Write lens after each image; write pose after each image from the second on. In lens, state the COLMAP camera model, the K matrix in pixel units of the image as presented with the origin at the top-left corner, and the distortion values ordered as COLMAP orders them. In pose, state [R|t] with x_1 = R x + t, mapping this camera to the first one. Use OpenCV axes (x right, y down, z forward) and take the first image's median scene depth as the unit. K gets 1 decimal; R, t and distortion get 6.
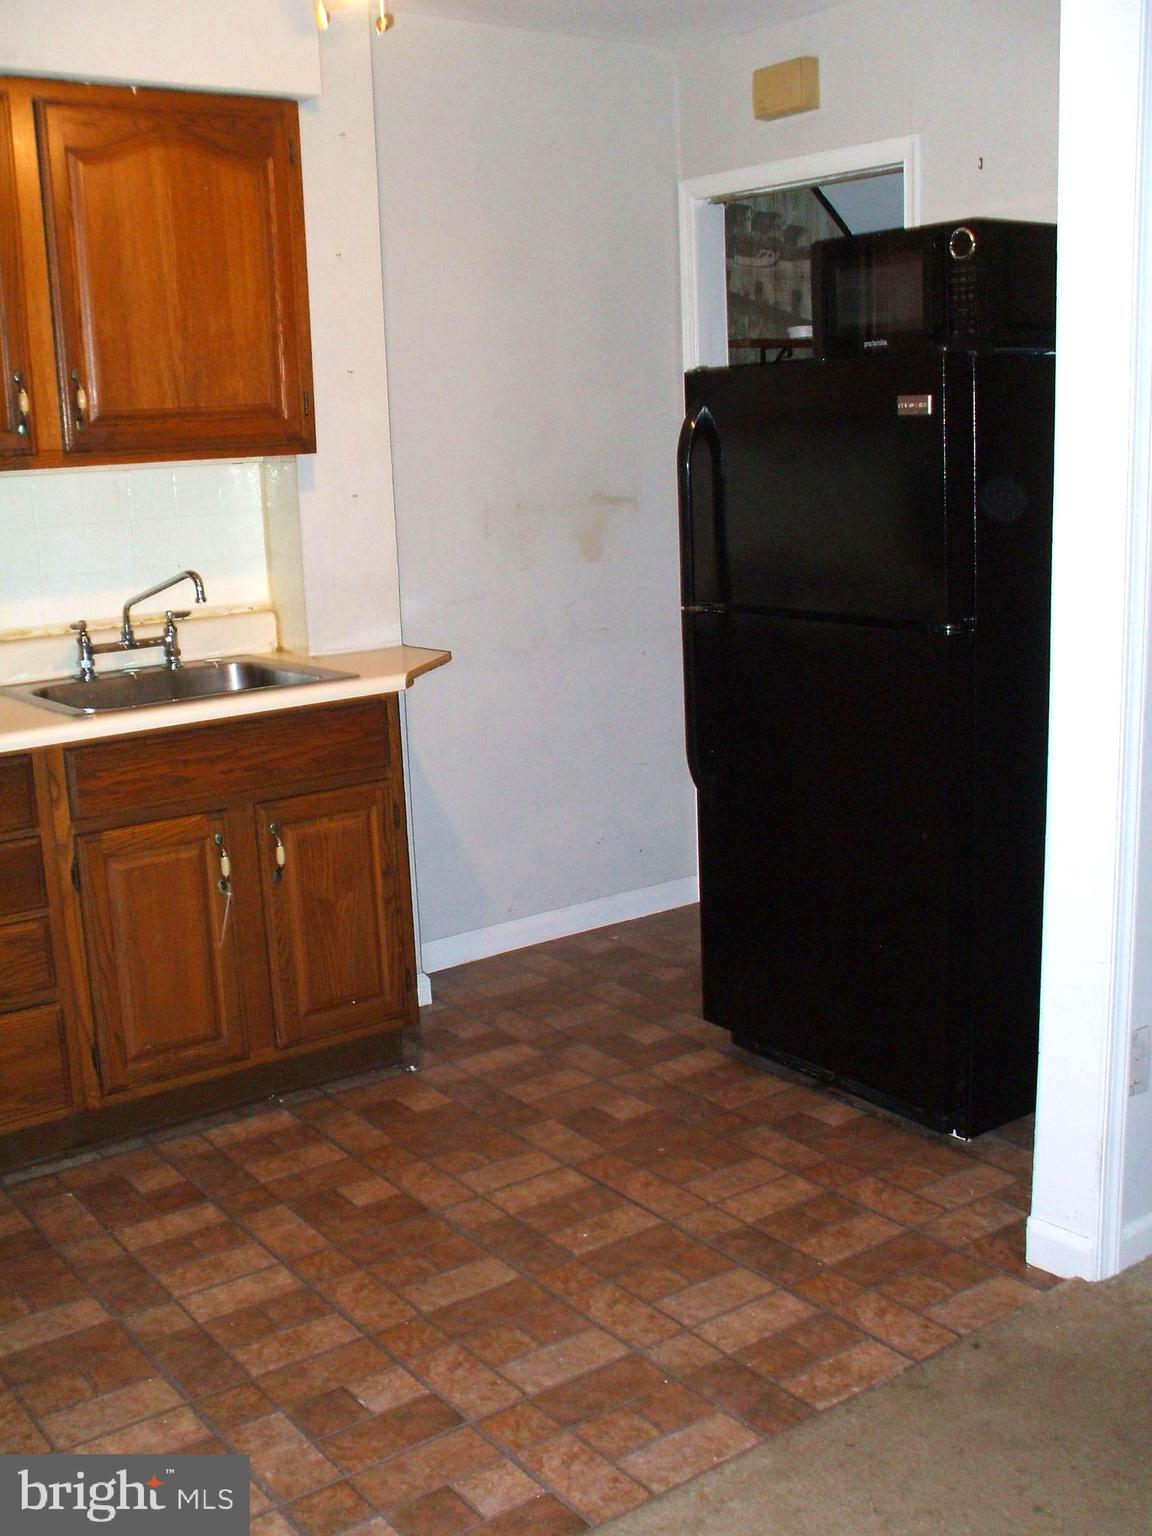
lens RADIAL K [[1638.2, 0, 576.0], [0, 1638.2, 768.0], [0, 0, 1]] dist [-0.235359, 0.367310]
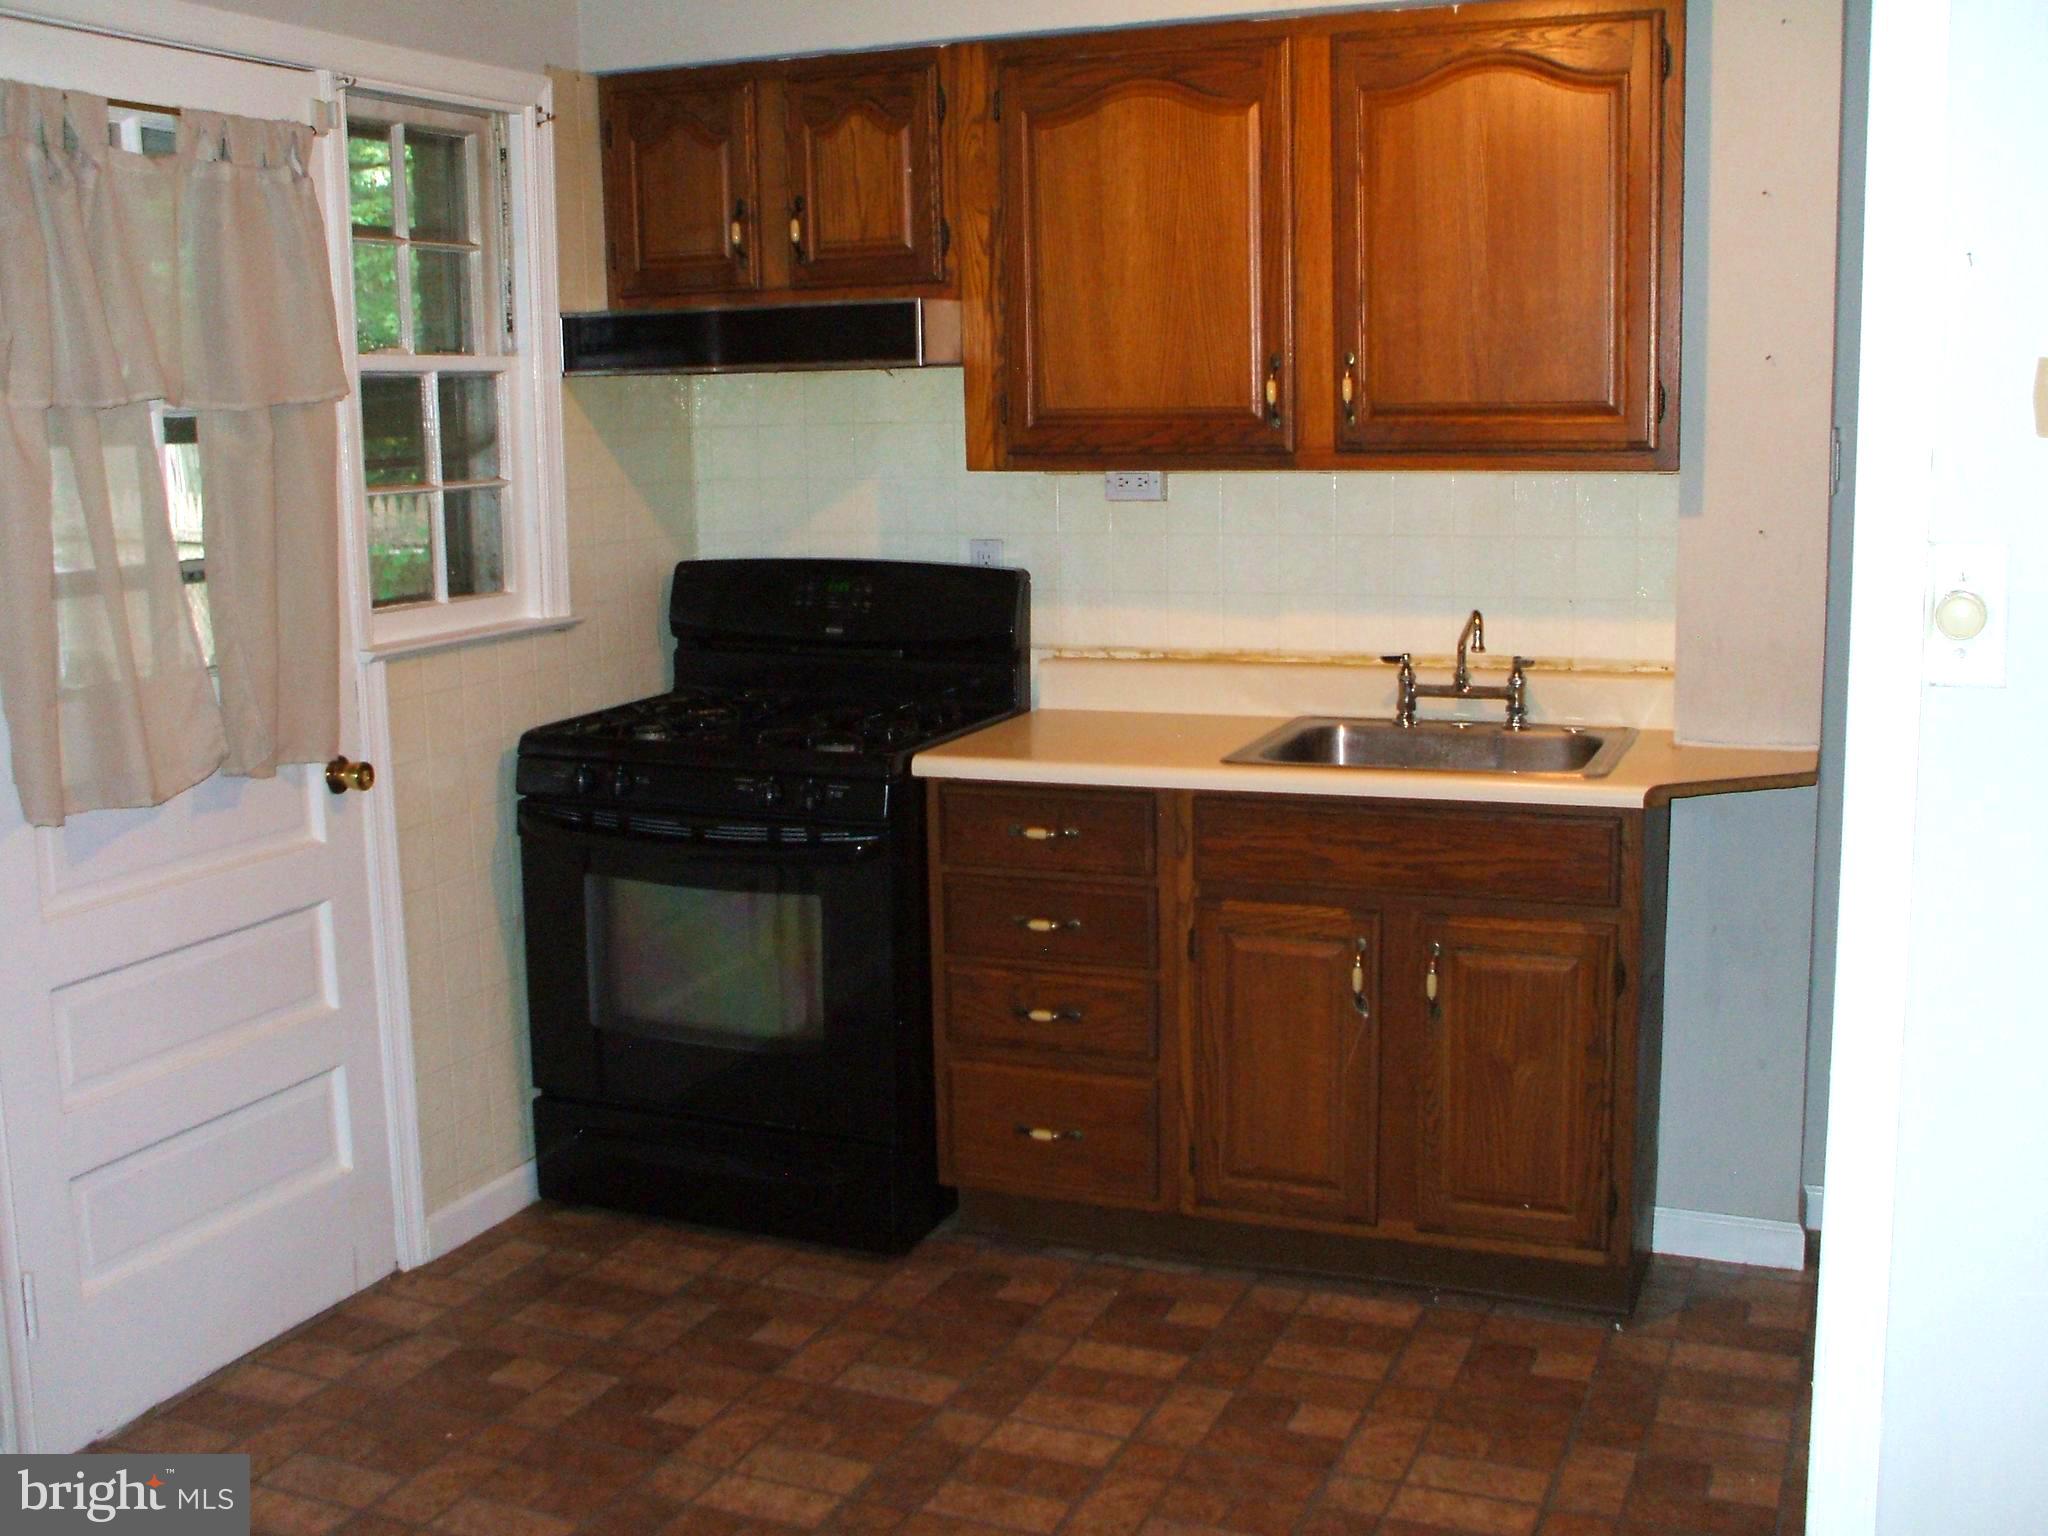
lens RADIAL K [[2184.2, 0, 1024.0], [0, 2184.2, 768.0], [0, 0, 1]] dist [-0.235359, 0.367310]
pose [[0.513336, 0.167913, -0.841601, 0.582316], [-0.174652, 0.980589, 0.089115, -0.108262], [0.840228, 0.101241, 0.532698, 0.279278]]
